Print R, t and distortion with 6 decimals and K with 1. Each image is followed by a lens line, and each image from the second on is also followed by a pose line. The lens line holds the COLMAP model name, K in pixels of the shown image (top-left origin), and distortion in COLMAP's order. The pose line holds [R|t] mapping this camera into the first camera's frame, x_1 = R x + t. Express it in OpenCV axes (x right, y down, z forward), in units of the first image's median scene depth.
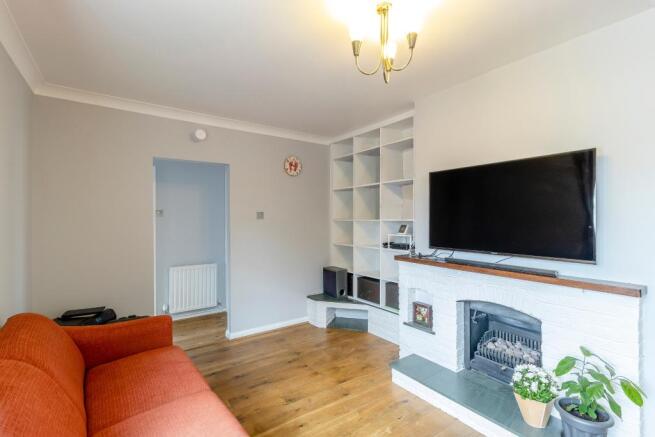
lens RADIAL K [[306.9, 0, 334.0], [0, 306.9, 216.8], [0, 0, 1]] dist [0.000198, 0.000484]
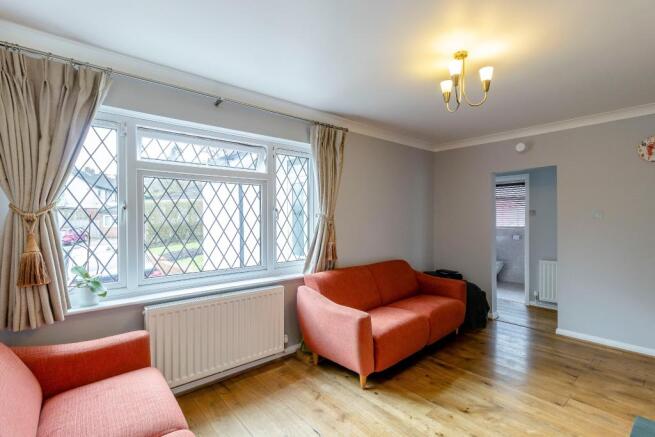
lens RADIAL K [[306.9, 0, 334.0], [0, 306.9, 216.8], [0, 0, 1]] dist [0.000198, 0.000484]
pose [[0.081777, -0.001002, -0.996650, 0.877594], [0.007838, 0.999969, -0.000362, -0.003842], [0.996620, -0.007782, 0.081783, 0.225636]]
